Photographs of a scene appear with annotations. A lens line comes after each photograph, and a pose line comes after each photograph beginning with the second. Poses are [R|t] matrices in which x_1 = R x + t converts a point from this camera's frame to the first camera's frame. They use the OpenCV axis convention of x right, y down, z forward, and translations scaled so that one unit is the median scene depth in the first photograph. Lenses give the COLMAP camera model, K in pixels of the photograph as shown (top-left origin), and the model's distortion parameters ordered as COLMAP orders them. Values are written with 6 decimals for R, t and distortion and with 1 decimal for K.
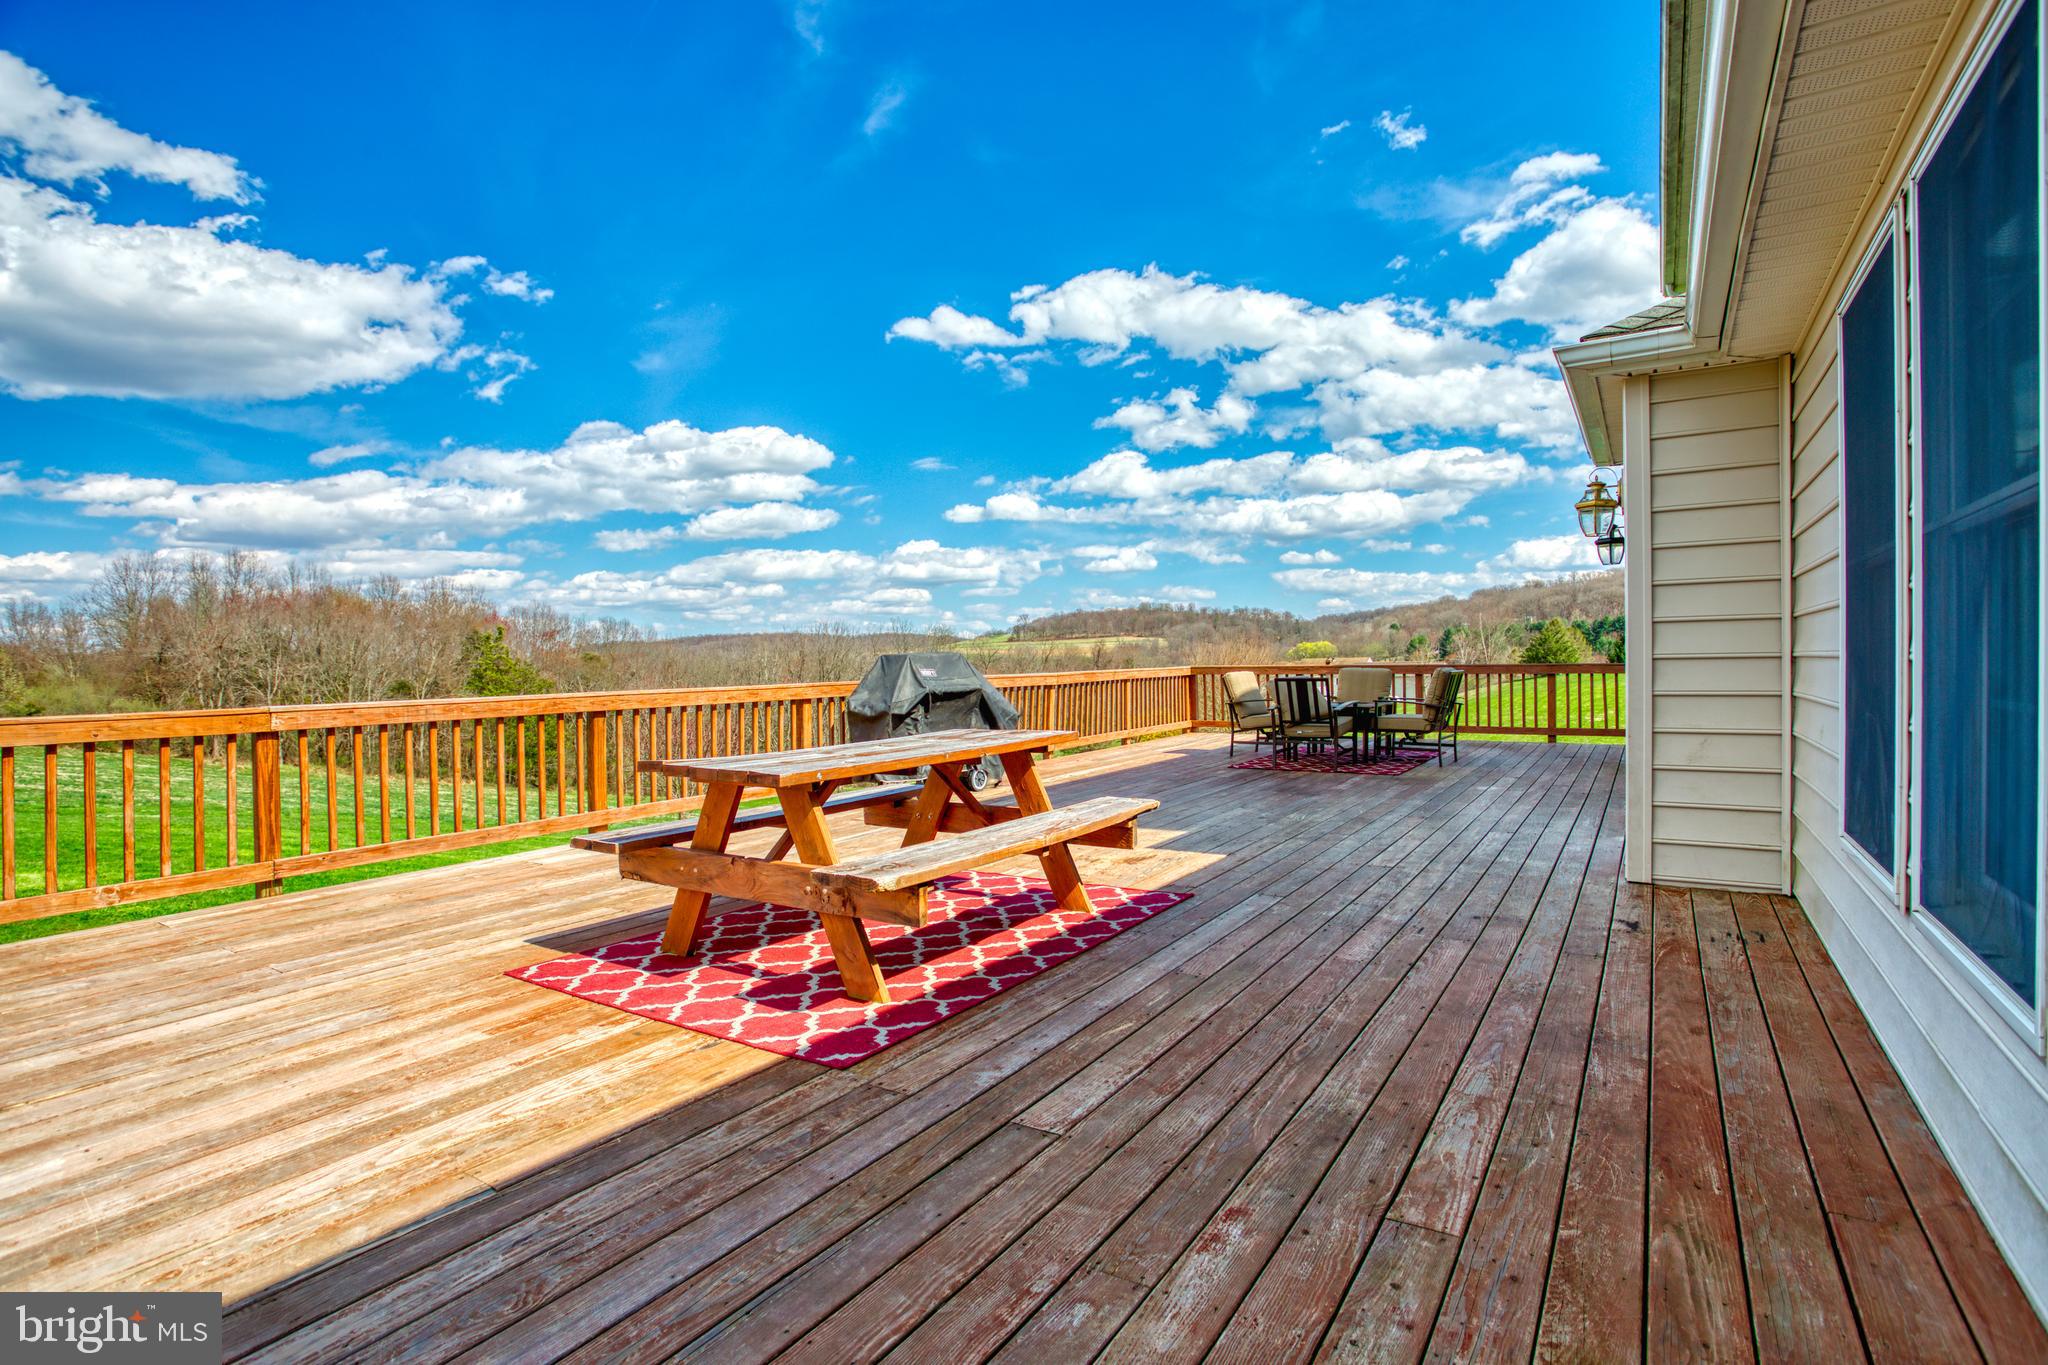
lens RADIAL K [[1032.8, 0, 1024.0], [0, 1032.8, 682.5], [0, 0, 1]] dist [-0.048666, 0.000580]
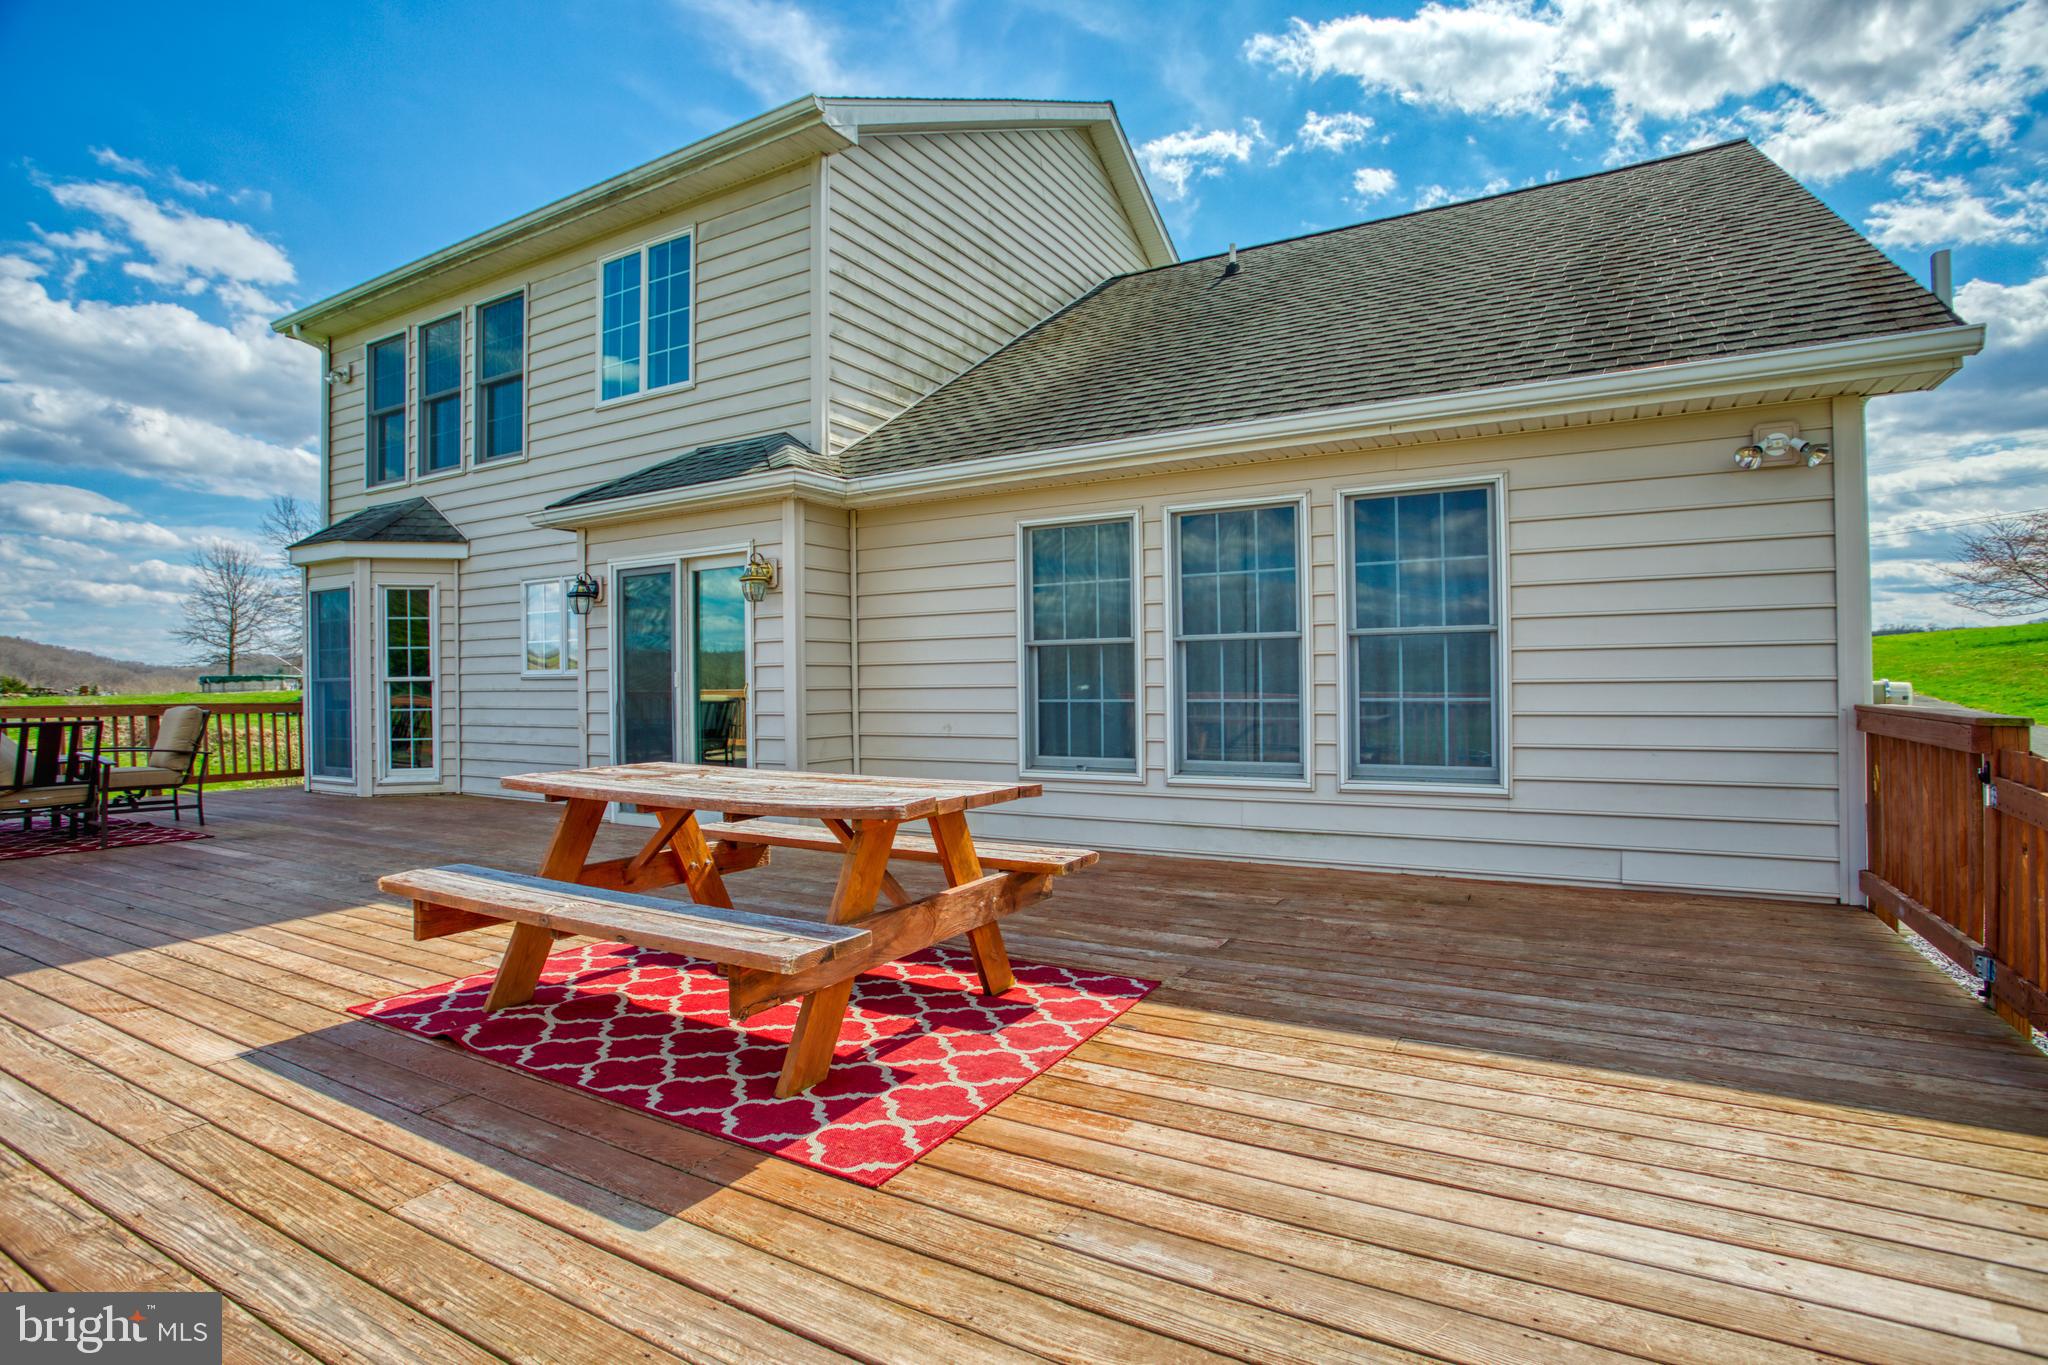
lens RADIAL K [[1032.8, 0, 1024.0], [0, 1032.8, 682.5], [0, 0, 1]] dist [-0.048666, 0.000580]
pose [[-0.090401, 0.023122, 0.995637, -1.210626], [0.028977, 0.999368, -0.020578, 0.005076], [-0.995484, 0.026991, -0.091014, 1.033094]]
